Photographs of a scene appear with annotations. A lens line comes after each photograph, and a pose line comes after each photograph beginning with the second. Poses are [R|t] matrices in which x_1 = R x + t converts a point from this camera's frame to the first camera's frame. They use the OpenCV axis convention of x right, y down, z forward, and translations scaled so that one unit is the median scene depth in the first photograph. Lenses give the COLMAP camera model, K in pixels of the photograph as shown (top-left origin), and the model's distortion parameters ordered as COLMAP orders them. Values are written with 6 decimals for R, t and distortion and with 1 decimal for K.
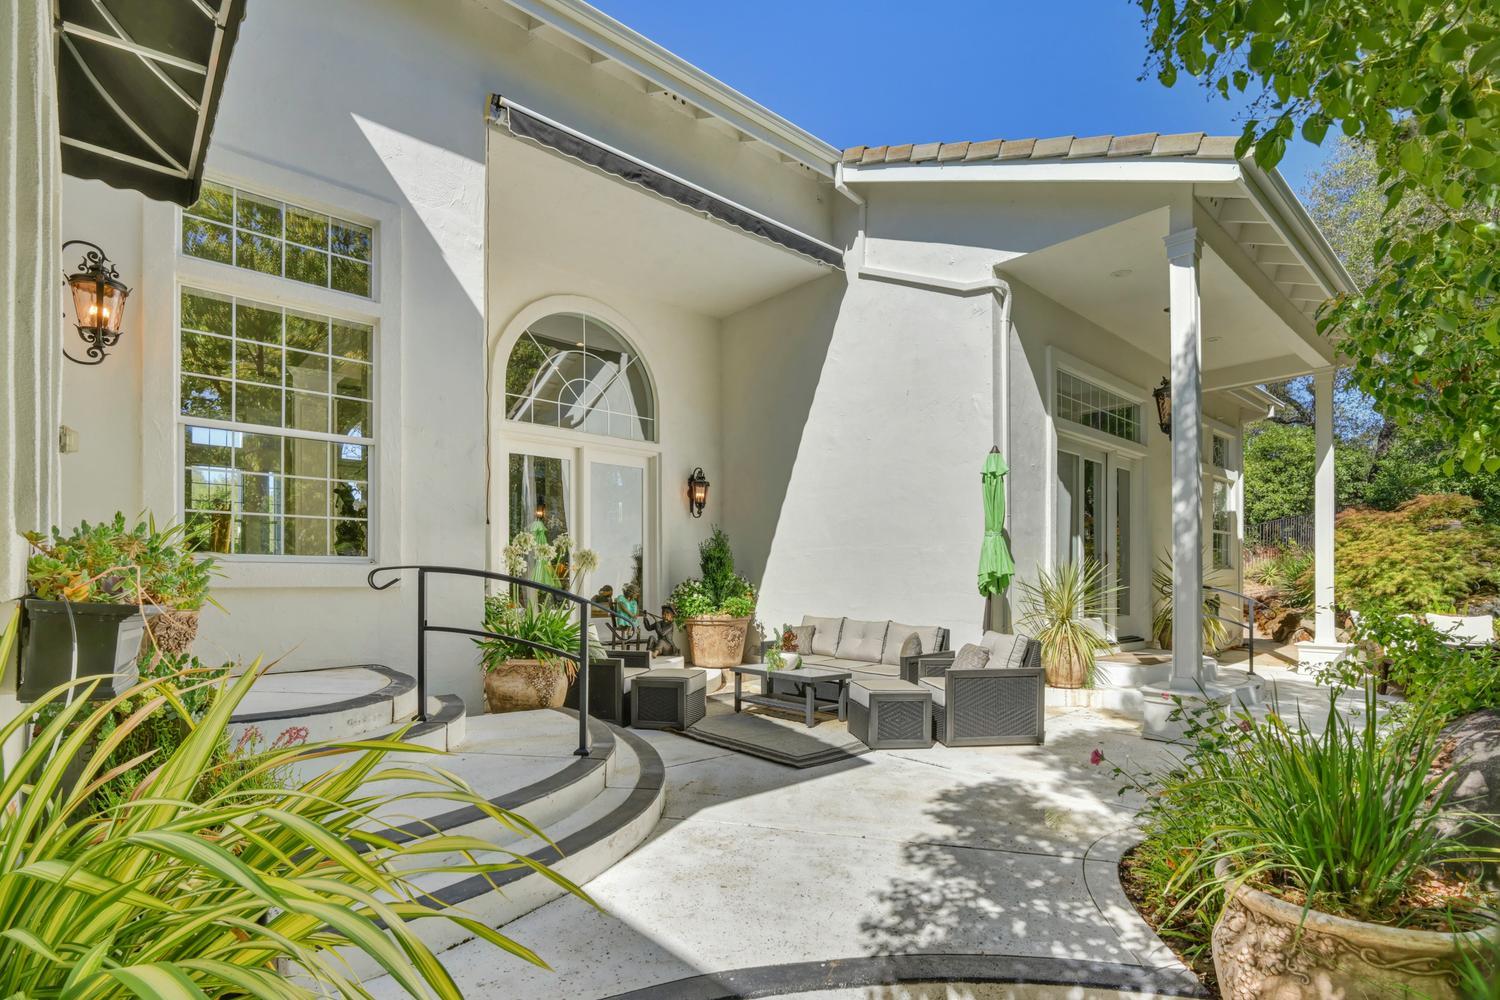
lens RADIAL K [[727.2, 0, 741.6], [0, 727.2, 571.8], [0, 0, 1]] dist [-0.004465, 0.002135]
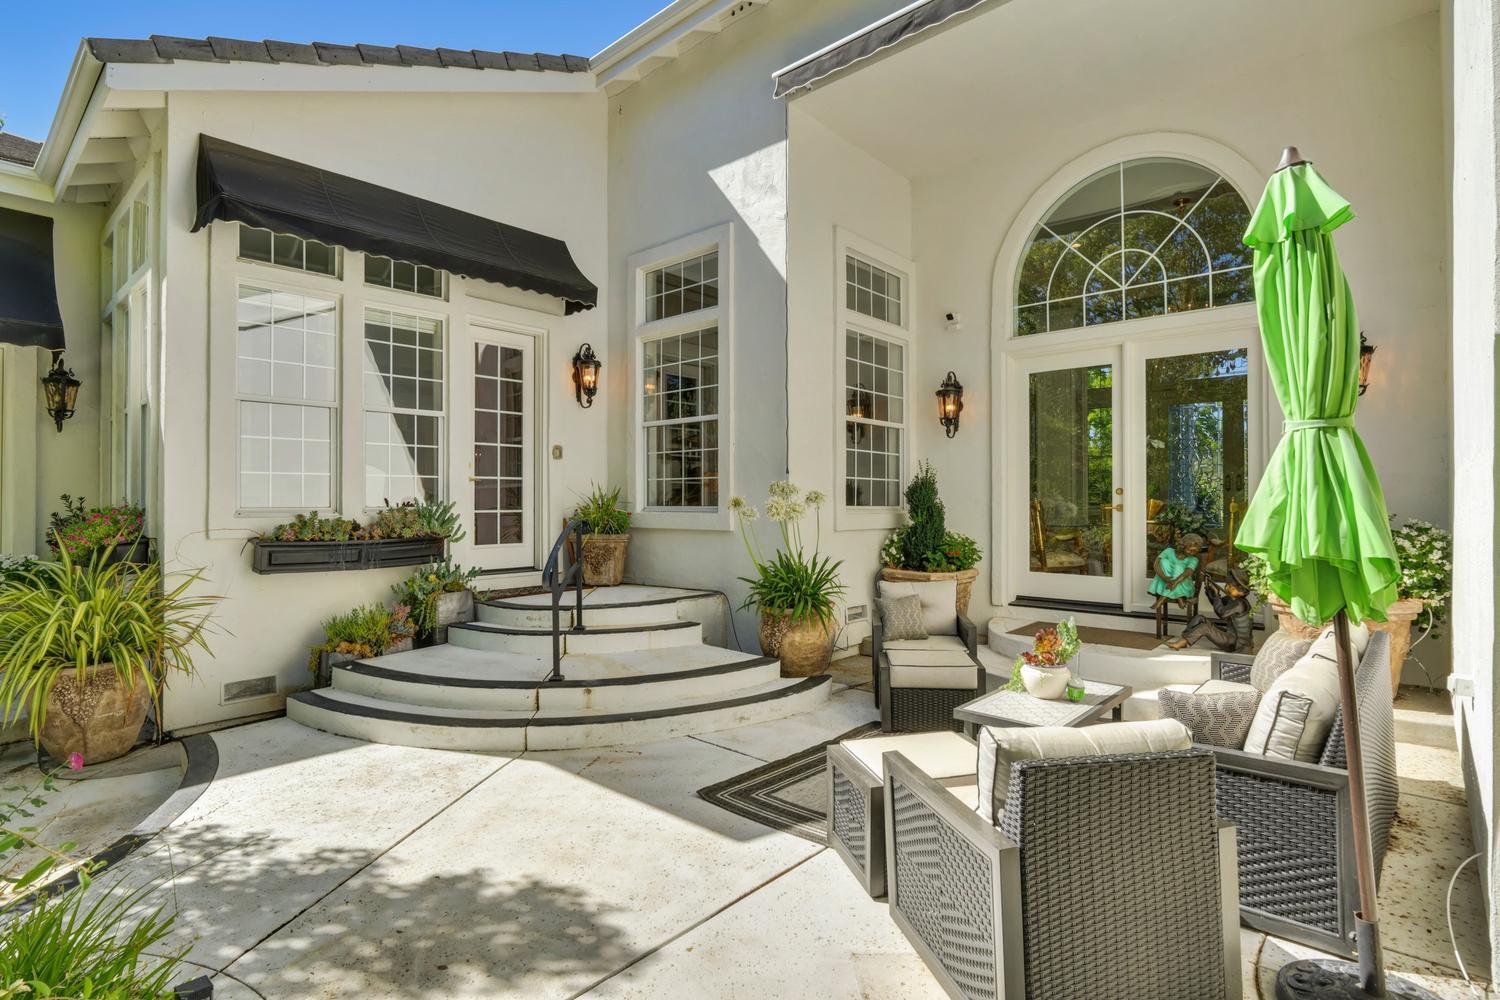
lens RADIAL K [[727.2, 0, 748.7], [0, 727.2, 495.3], [0, 0, 1]] dist [-0.004465, 0.002135]
pose [[0.122516, -0.010488, -0.992411, 1.147732], [0.012175, 0.999885, -0.009064, -0.043103], [0.992392, -0.010972, 0.122629, 1.329269]]
